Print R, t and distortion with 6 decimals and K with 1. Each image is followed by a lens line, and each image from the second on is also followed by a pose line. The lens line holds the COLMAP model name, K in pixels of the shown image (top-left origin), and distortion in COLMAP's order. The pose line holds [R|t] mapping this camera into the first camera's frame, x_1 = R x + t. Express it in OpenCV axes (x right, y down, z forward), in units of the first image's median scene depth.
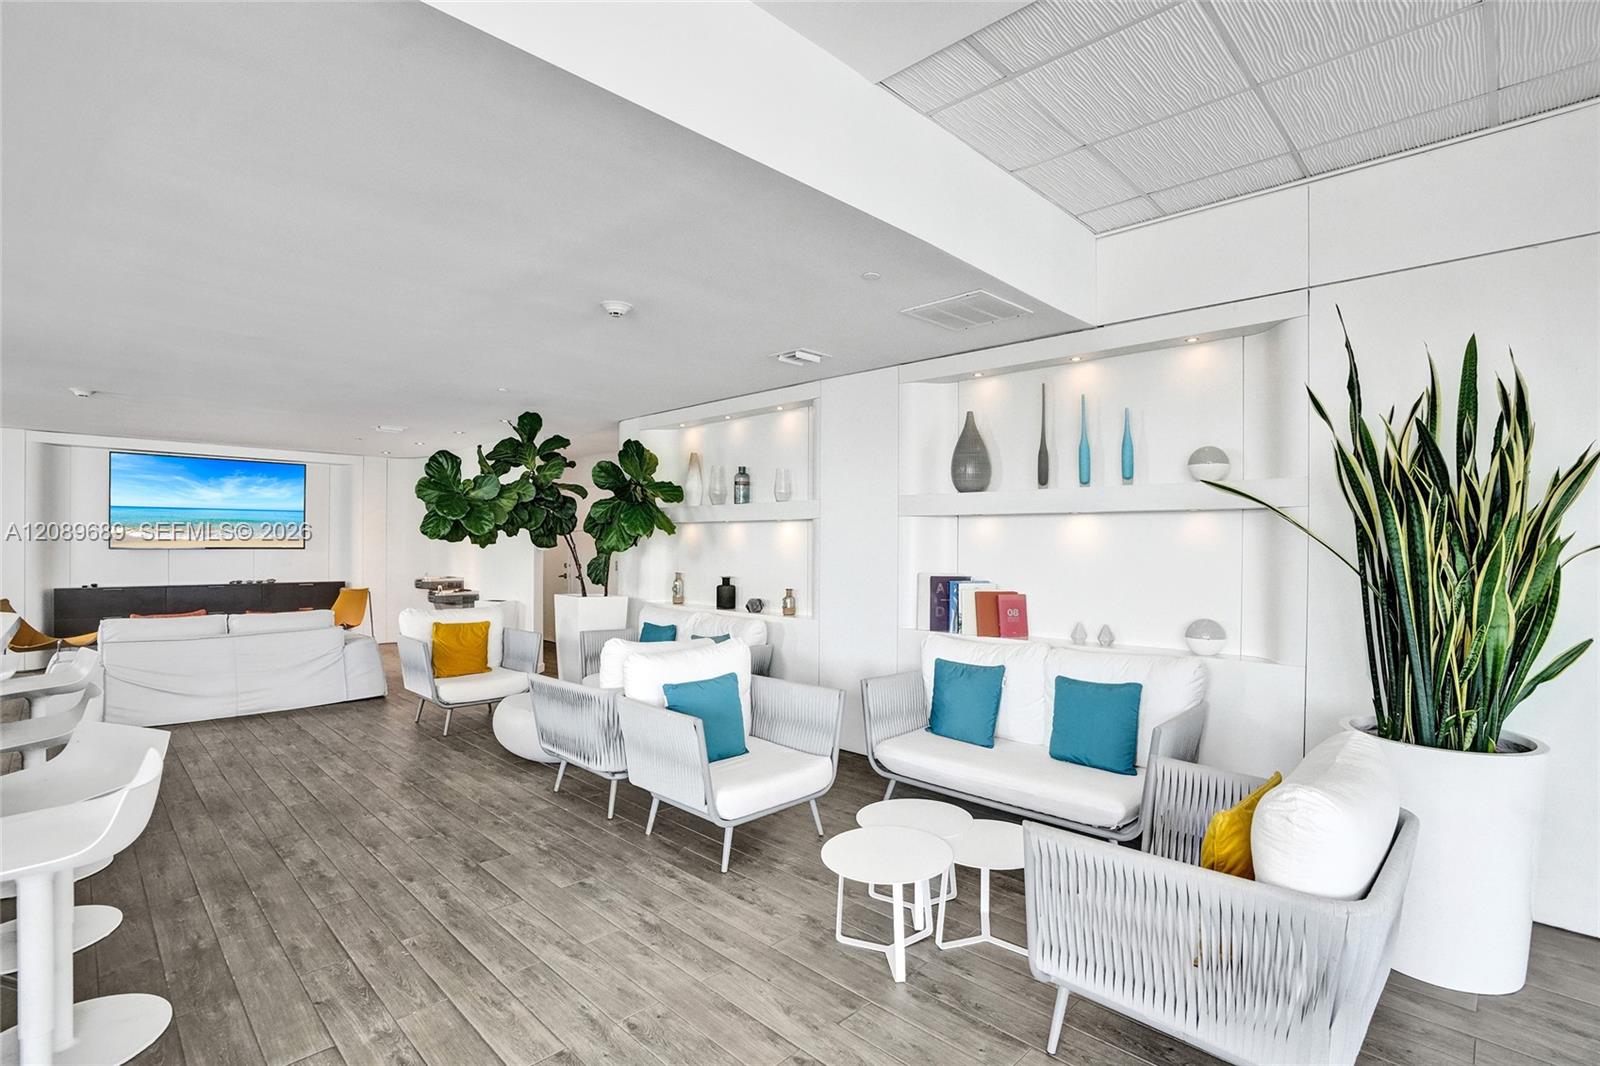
lens RADIAL K [[765.2, 0, 808.7], [0, 765.2, 529.0], [0, 0, 1]] dist [-0.071250, 0.030887]
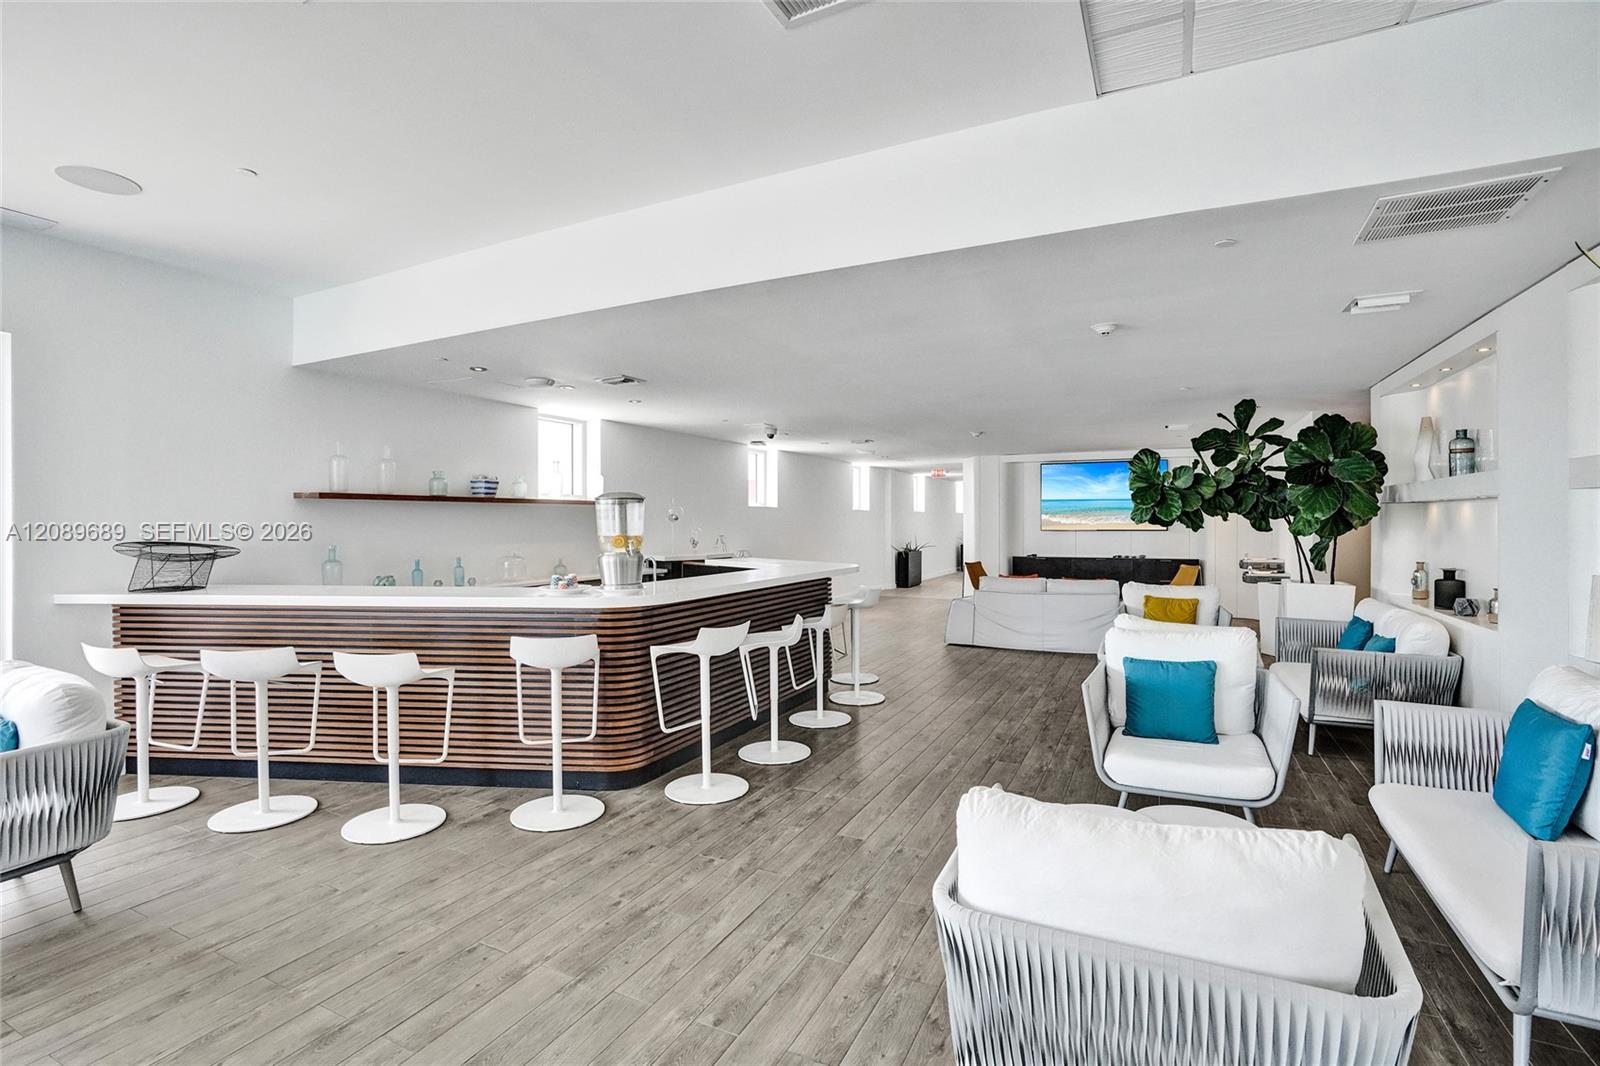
lens RADIAL K [[765.2, 0, 808.7], [0, 765.2, 529.0], [0, 0, 1]] dist [-0.071250, 0.030887]
pose [[0.304873, 0.002842, -0.952389, 0.425392], [0.027657, 0.999547, 0.011836, -0.007019], [0.951991, -0.029949, 0.304656, 0.130511]]
